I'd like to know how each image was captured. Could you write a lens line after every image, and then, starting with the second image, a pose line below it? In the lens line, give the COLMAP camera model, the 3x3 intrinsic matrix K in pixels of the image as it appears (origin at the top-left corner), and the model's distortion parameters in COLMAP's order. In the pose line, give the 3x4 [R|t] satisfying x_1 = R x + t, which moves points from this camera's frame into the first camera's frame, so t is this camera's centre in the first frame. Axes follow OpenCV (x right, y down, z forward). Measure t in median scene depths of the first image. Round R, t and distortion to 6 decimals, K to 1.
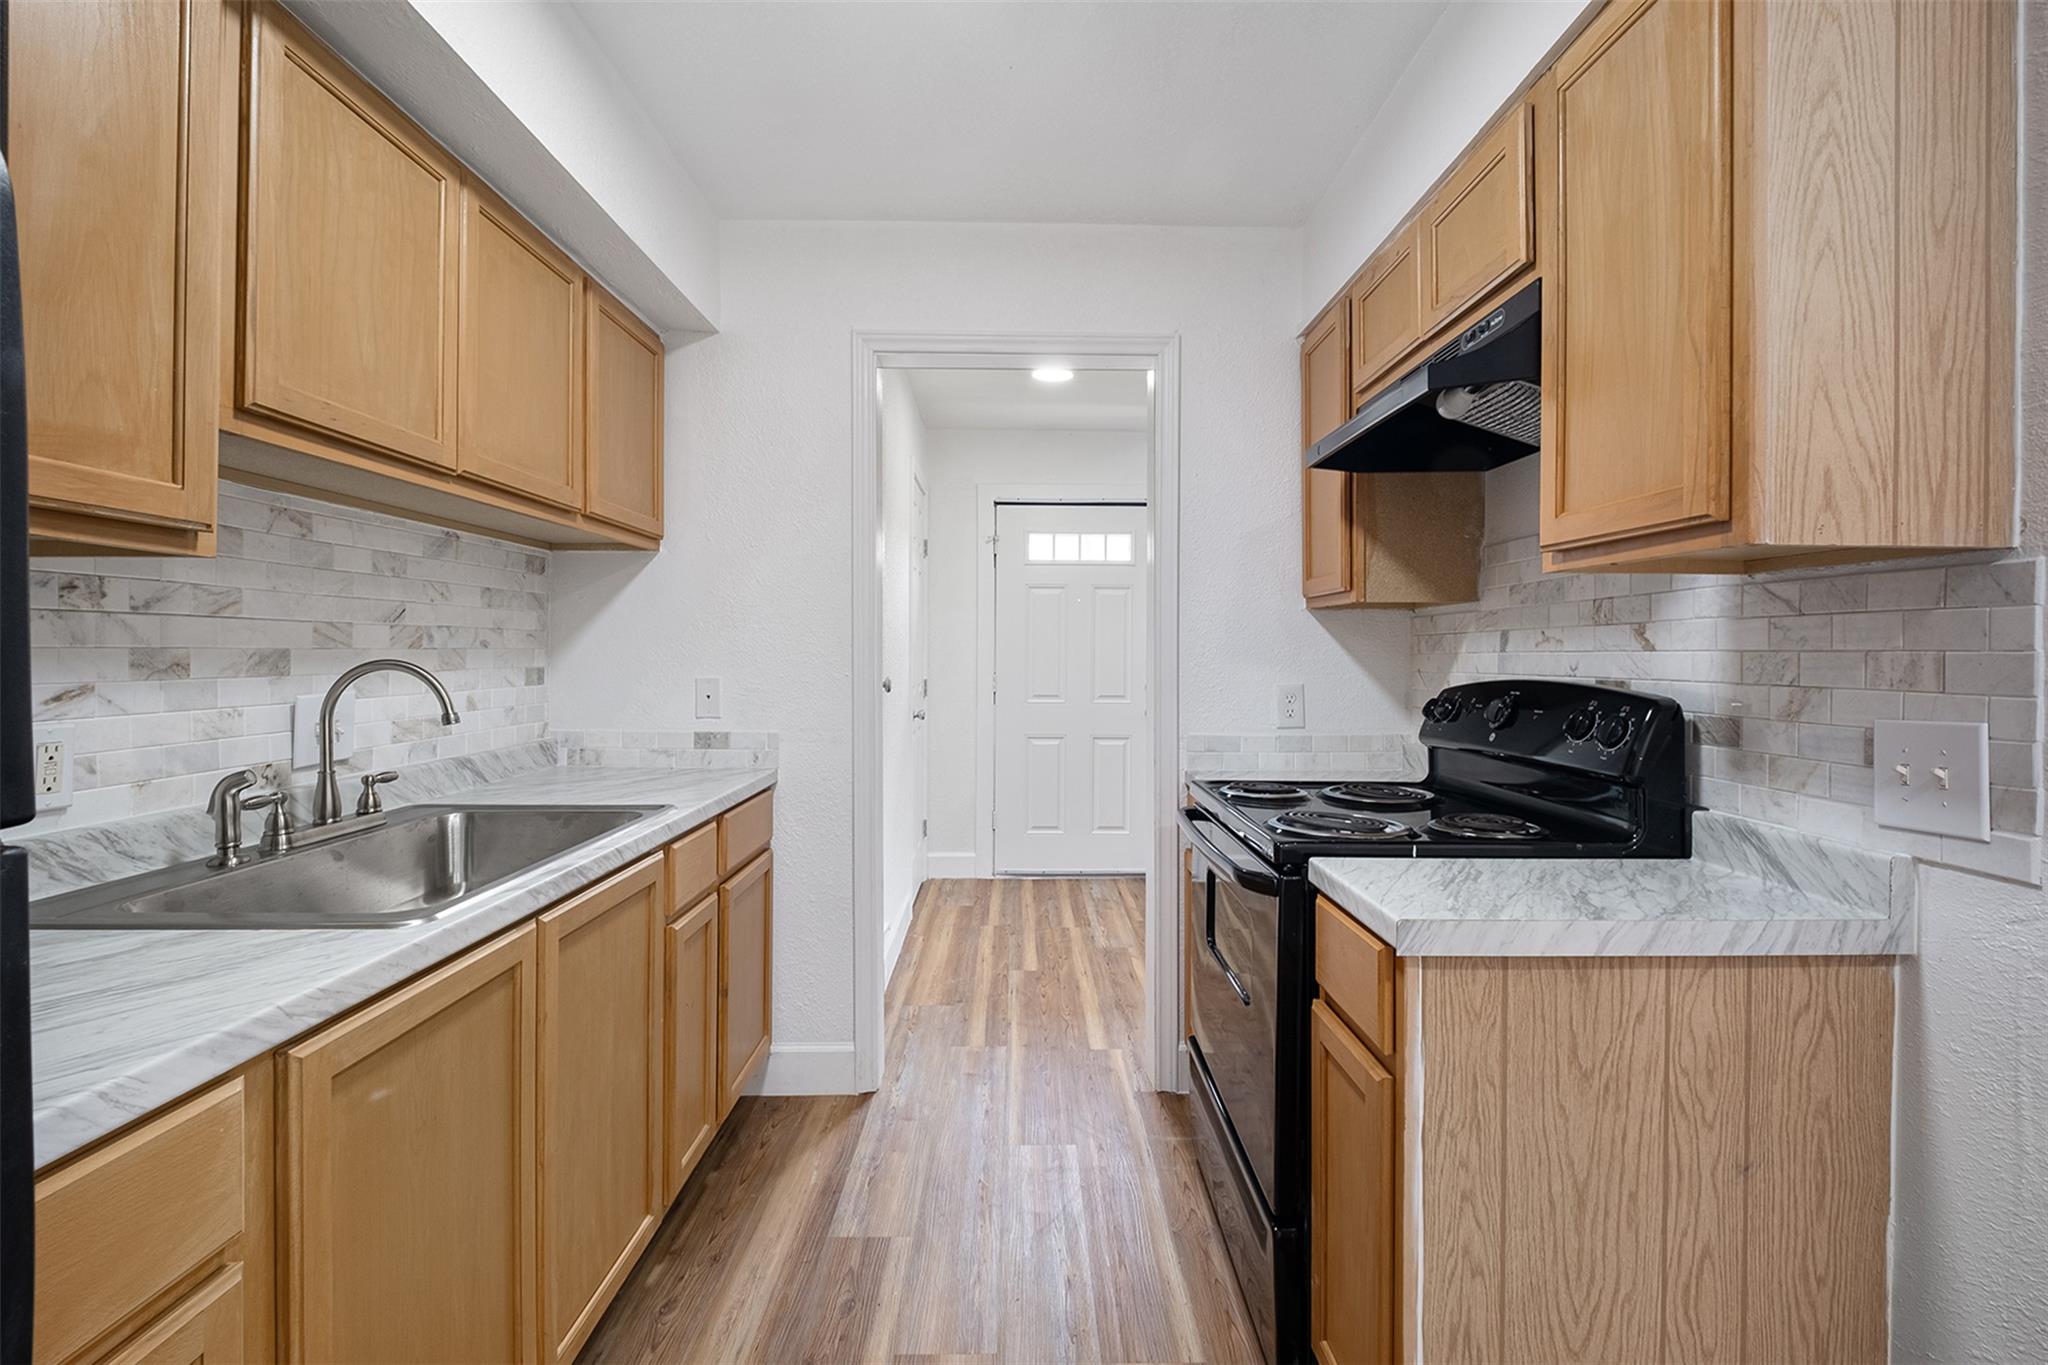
lens RADIAL K [[895.7, 0, 1023.5], [0, 895.7, 653.1], [0, 0, 1]] dist [0.002916, -0.005745]
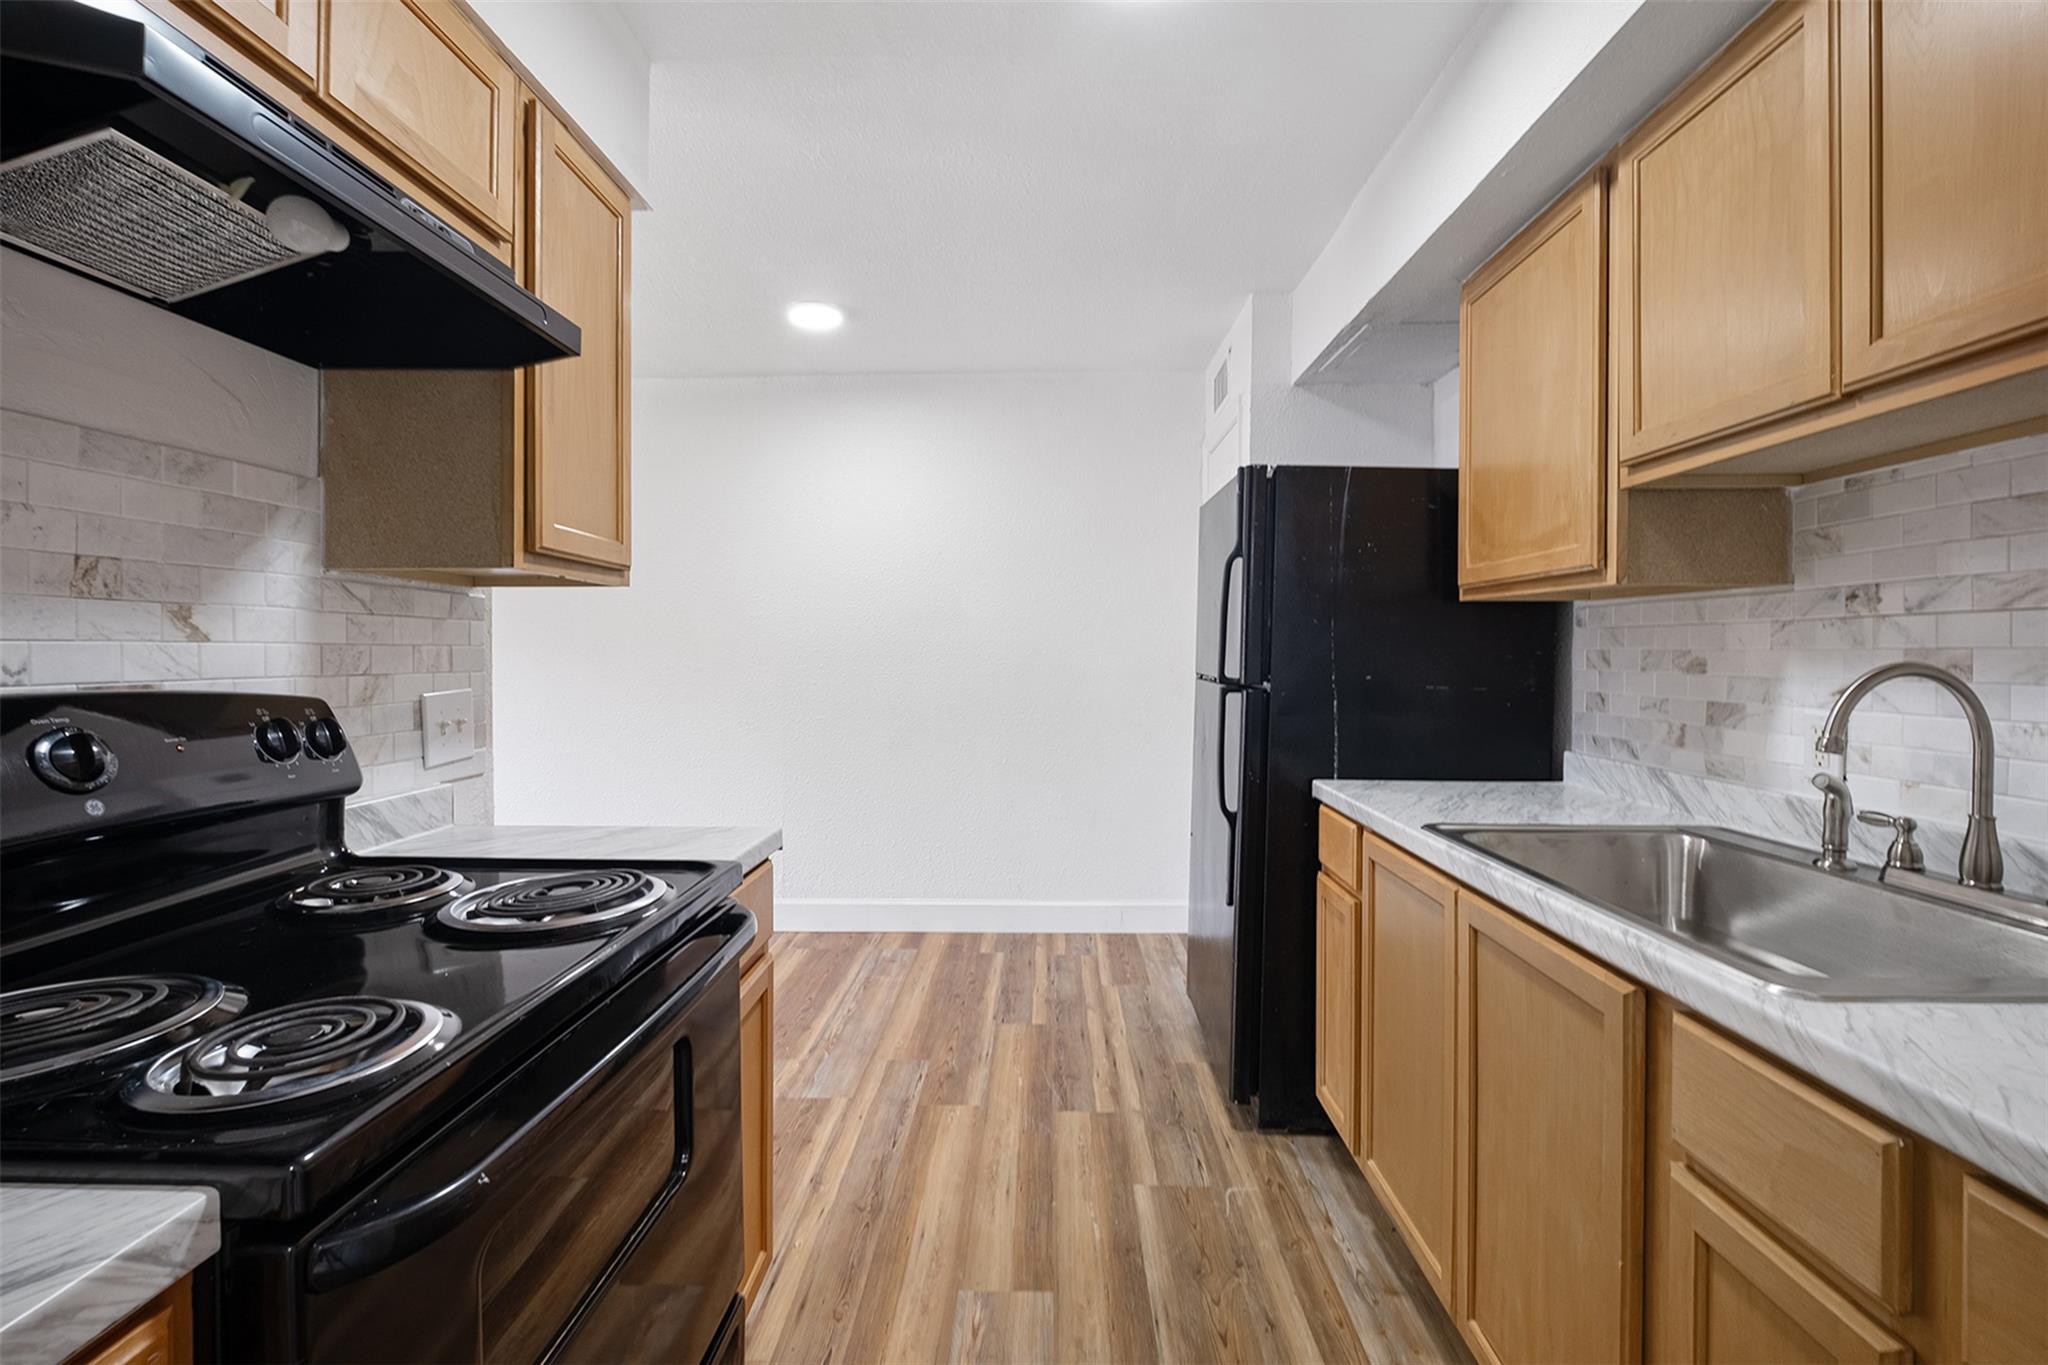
lens RADIAL K [[895.7, 0, 1023.5], [0, 895.7, 653.1], [0, 0, 1]] dist [0.002916, -0.005745]
pose [[-0.999488, -0.004984, 0.031599, -0.027306], [-0.004998, 0.999987, -0.000341, 0.004722], [-0.031597, -0.000499, -0.999501, 2.041286]]
